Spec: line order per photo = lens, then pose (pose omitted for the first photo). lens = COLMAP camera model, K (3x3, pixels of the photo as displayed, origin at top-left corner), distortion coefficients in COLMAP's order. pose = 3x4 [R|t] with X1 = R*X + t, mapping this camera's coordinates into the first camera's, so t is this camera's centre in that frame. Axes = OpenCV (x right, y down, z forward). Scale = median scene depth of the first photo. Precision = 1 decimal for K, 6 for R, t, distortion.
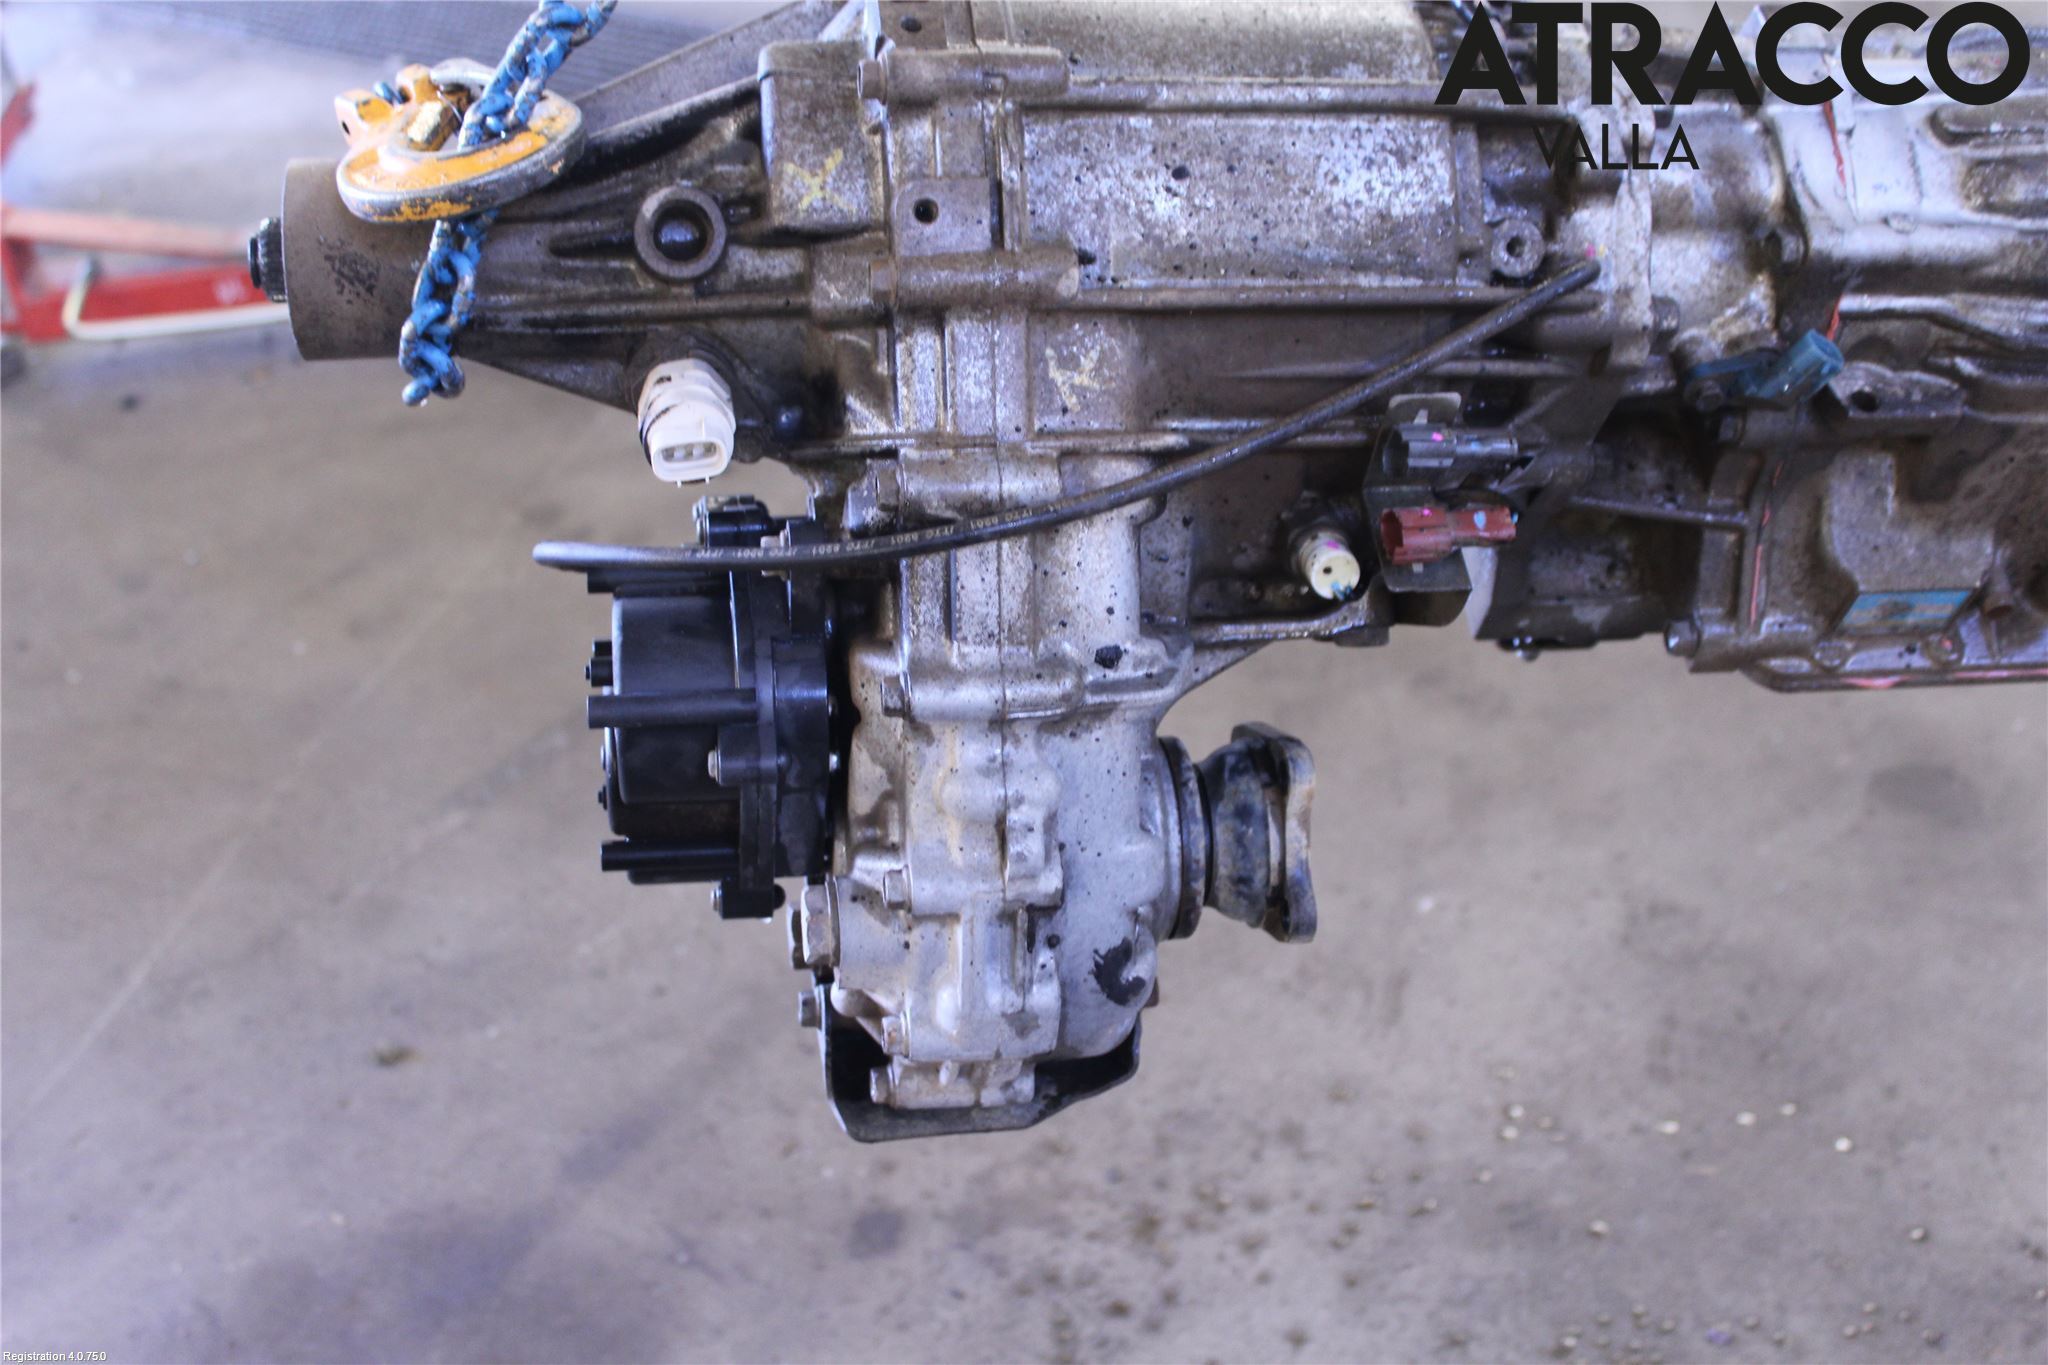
lens RADIAL K [[2386.7, 0, 1024.0], [0, 2386.7, 682.5], [0, 0, 1]] dist [-0.102175, 0.200767]
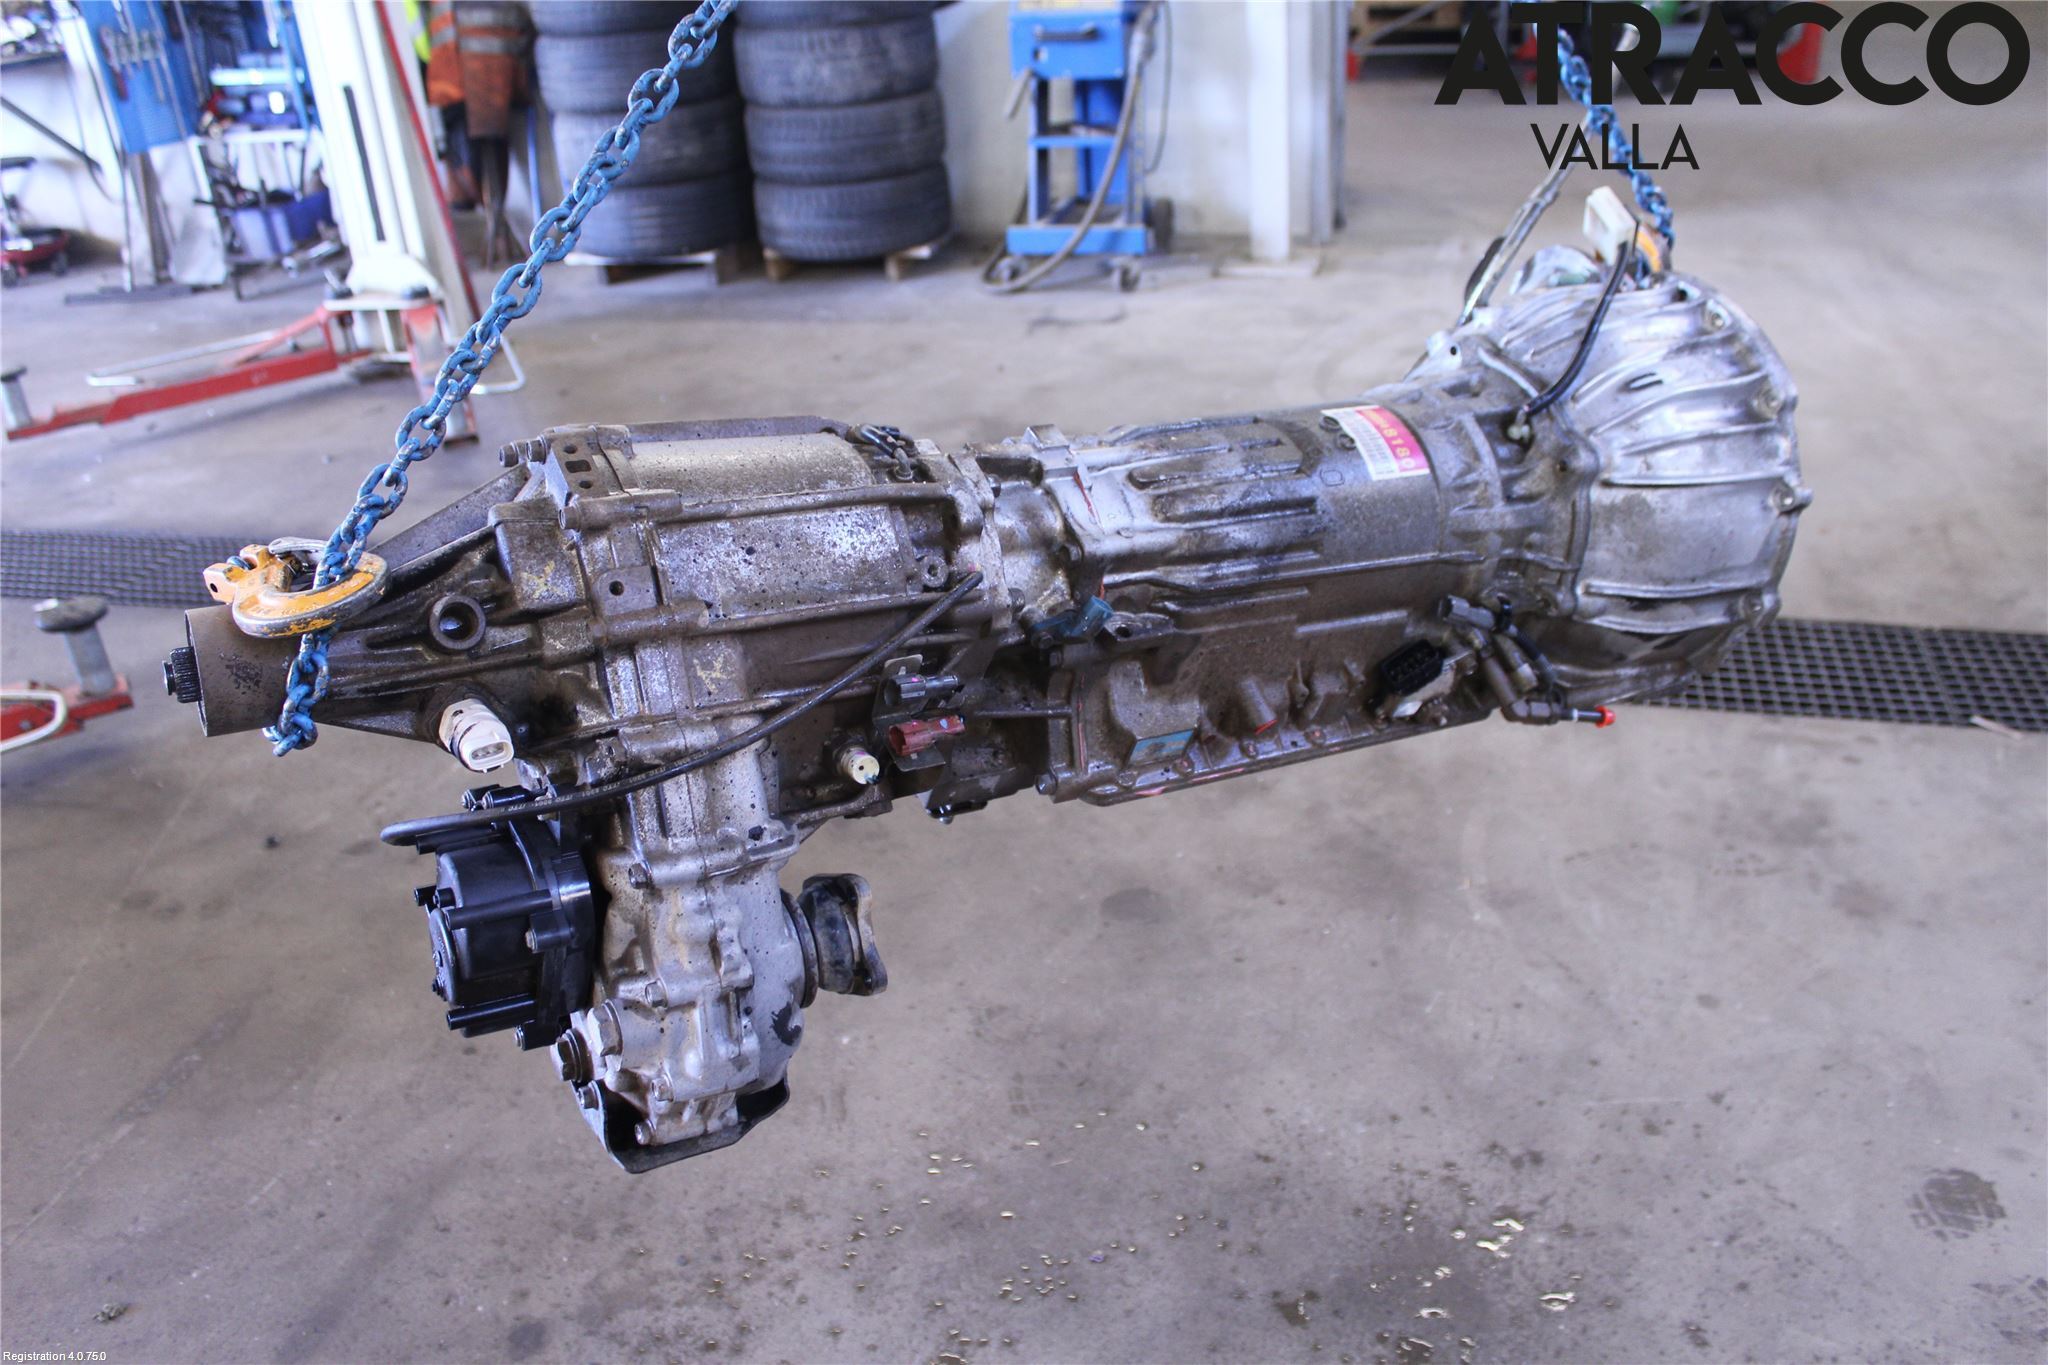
lens RADIAL K [[1675.6, 0, 1024.0], [0, 1675.6, 682.5], [0, 0, 1]] dist [-0.134574, 0.180584]
pose [[0.929678, -0.142461, 0.339712, -0.165304], [0.191639, 0.974618, -0.115738, 0.055215], [-0.314601, 0.172701, 0.933381, -0.172986]]
